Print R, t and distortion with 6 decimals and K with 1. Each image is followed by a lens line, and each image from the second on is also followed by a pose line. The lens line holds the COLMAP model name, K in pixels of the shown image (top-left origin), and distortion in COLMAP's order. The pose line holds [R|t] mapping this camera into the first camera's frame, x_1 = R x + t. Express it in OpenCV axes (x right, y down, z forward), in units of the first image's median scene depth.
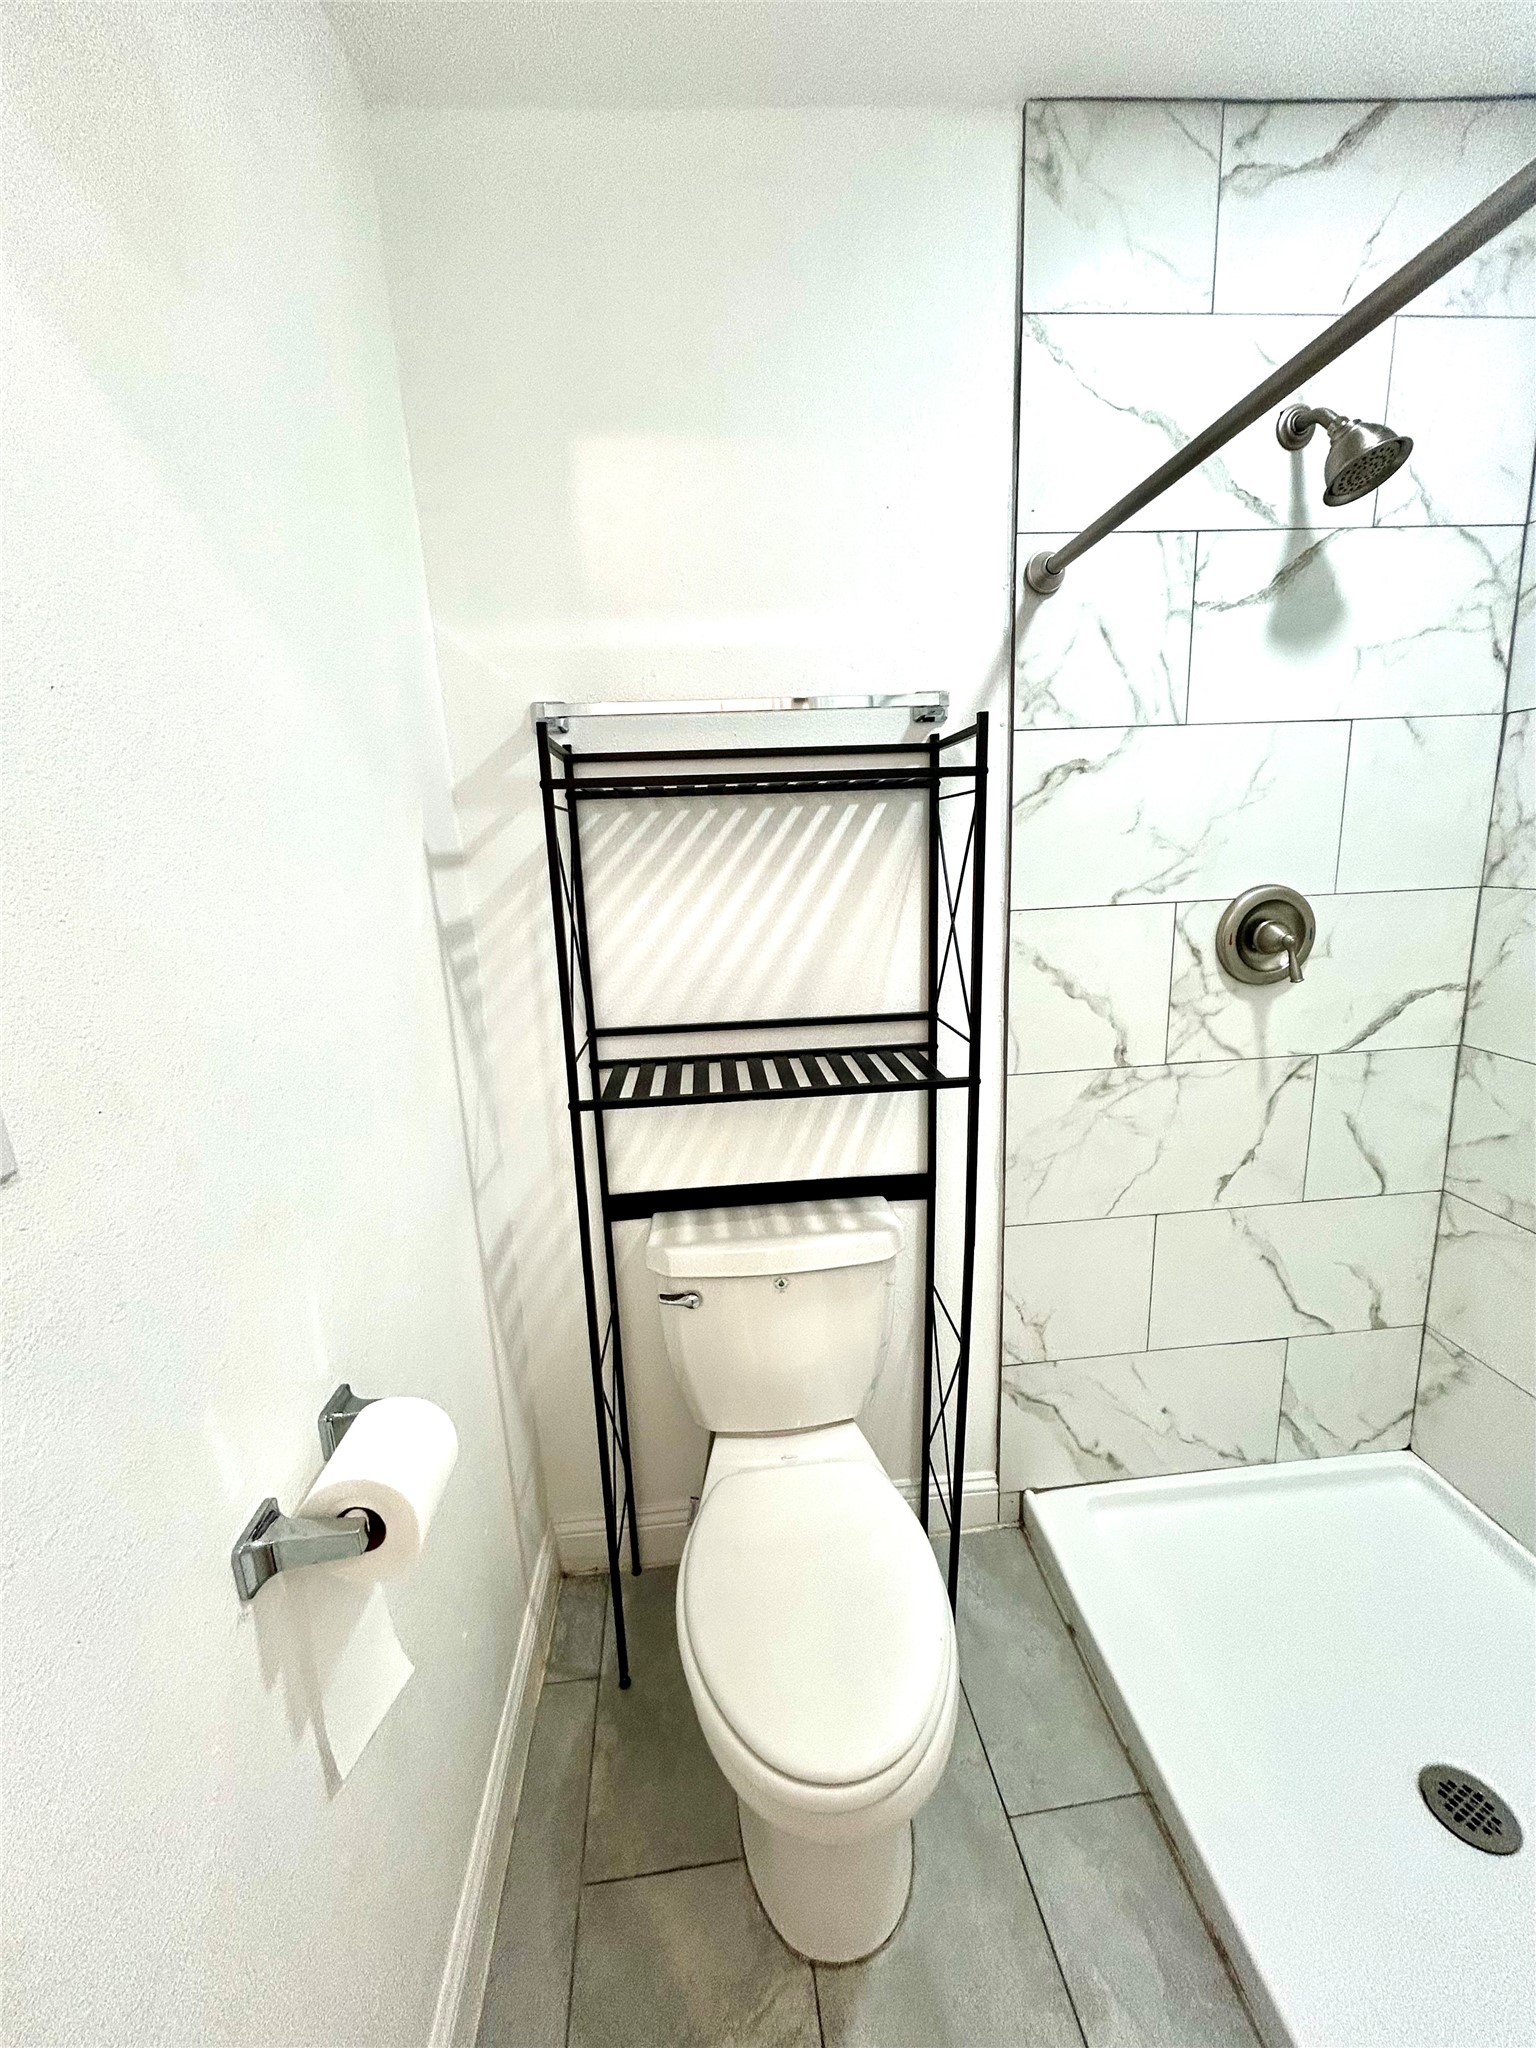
lens RADIAL K [[827.1, 0, 769.0], [0, 827.1, 1019.4], [0, 0, 1]] dist [0.000550, -0.001082]
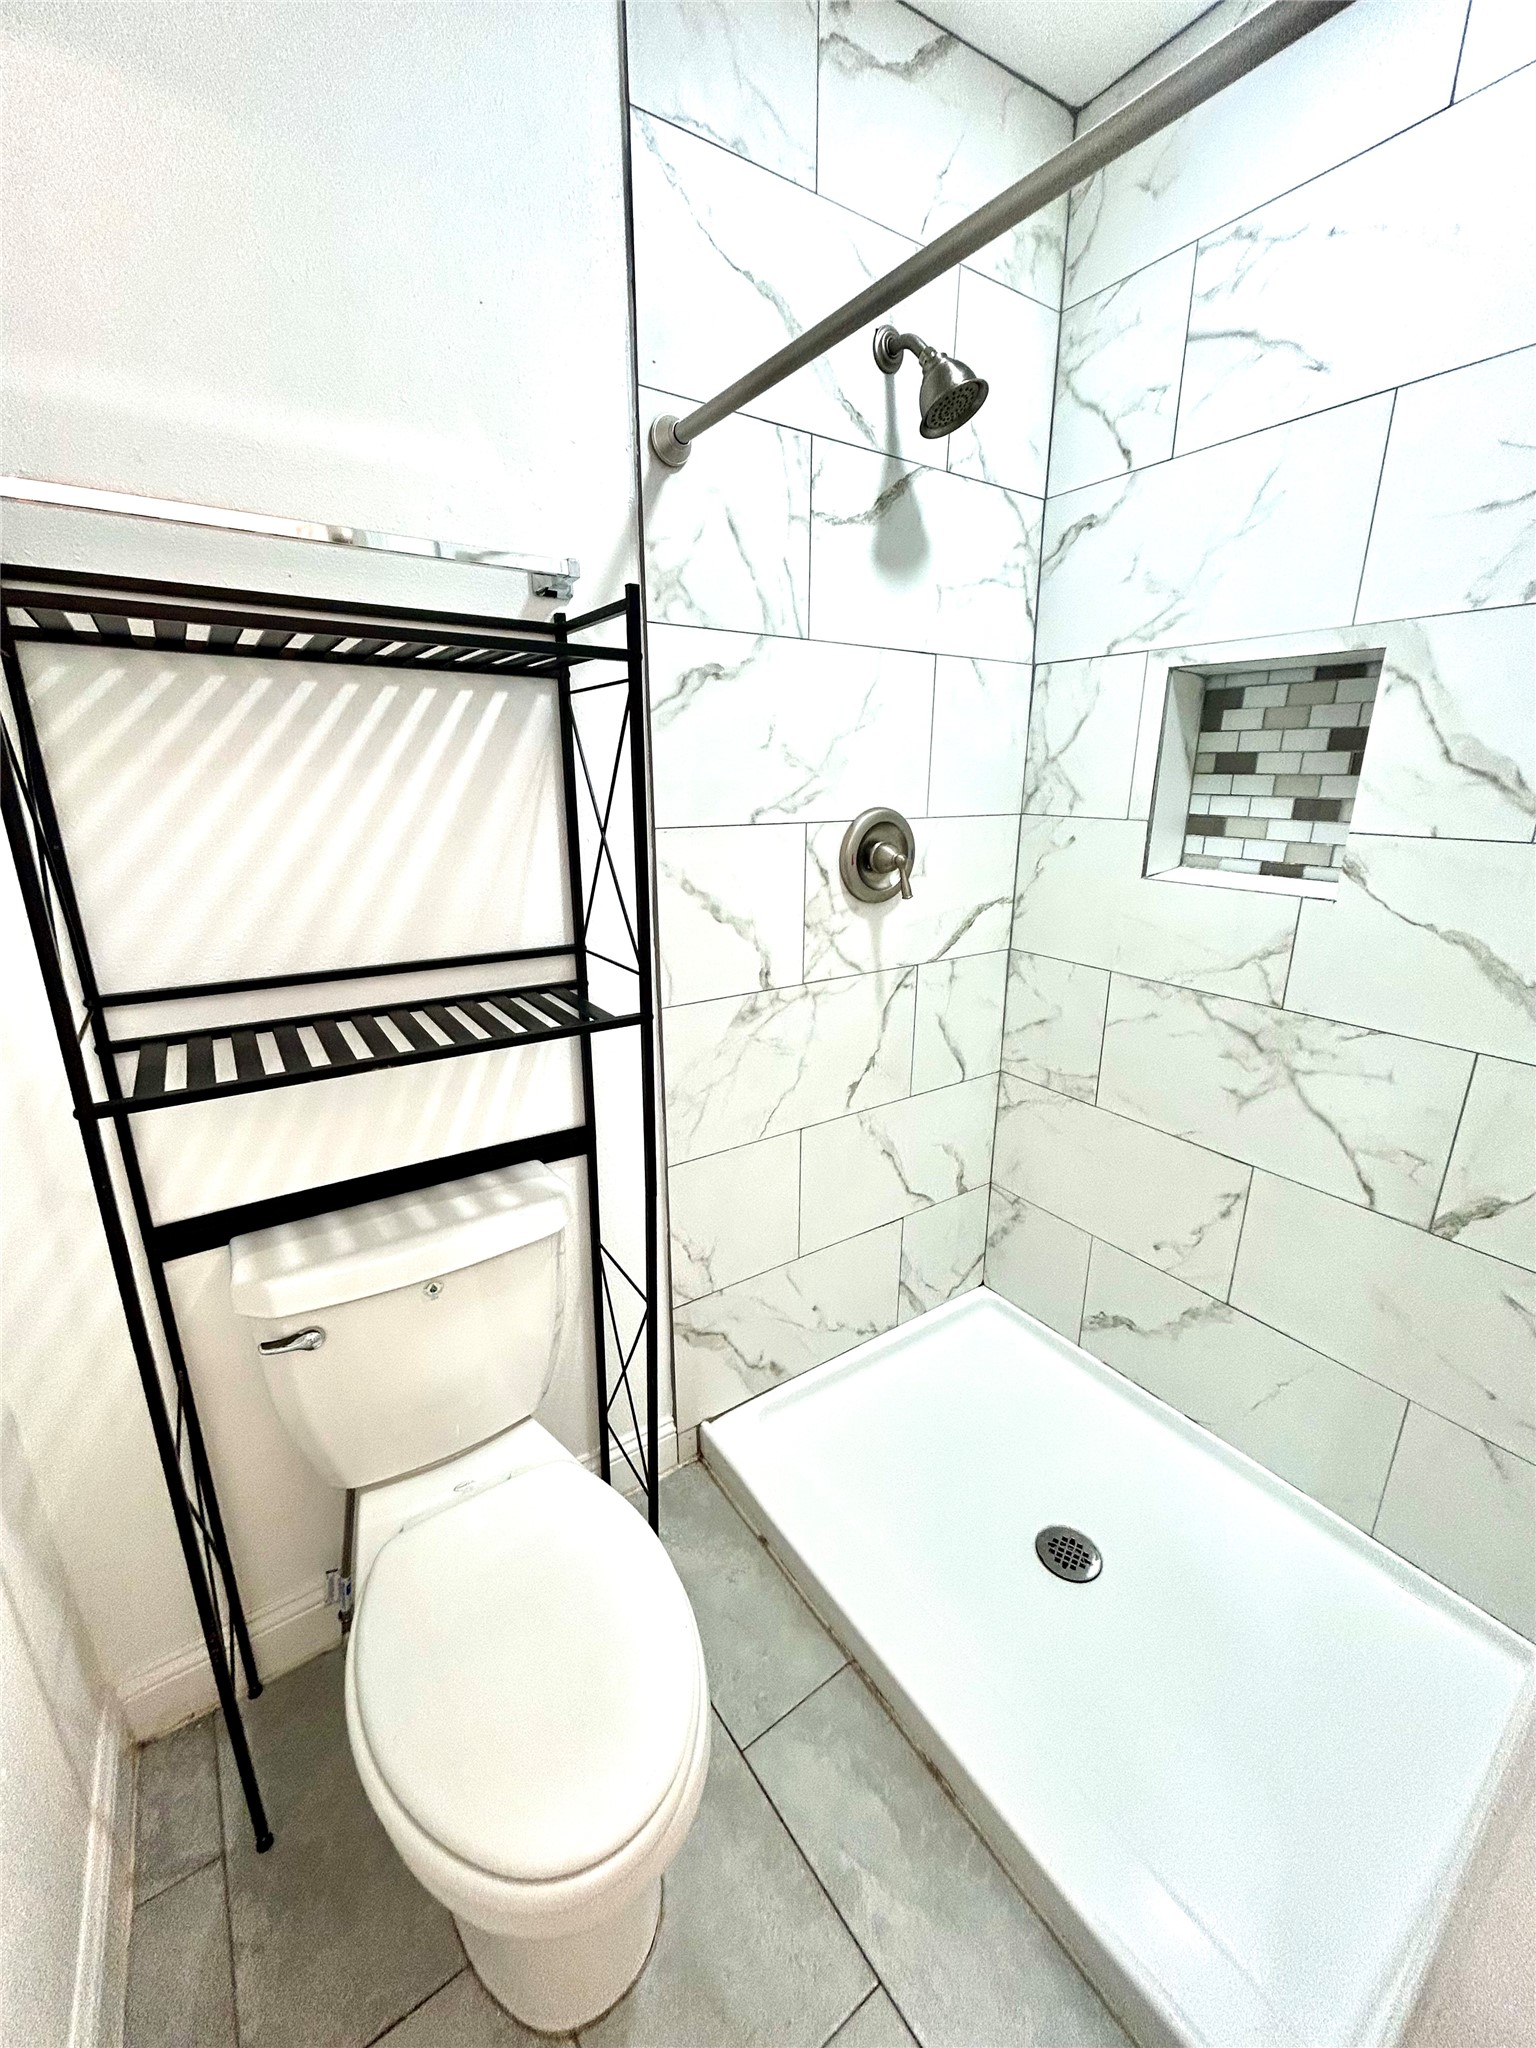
lens RADIAL K [[827.1, 0, 773.9], [0, 827.1, 1022.0], [0, 0, 1]] dist [0.000550, -0.001082]
pose [[0.868946, -0.100125, 0.484673, -0.057956], [0.065790, 0.993999, 0.087391, 0.009829], [-0.490515, -0.044052, 0.870319, 0.132305]]
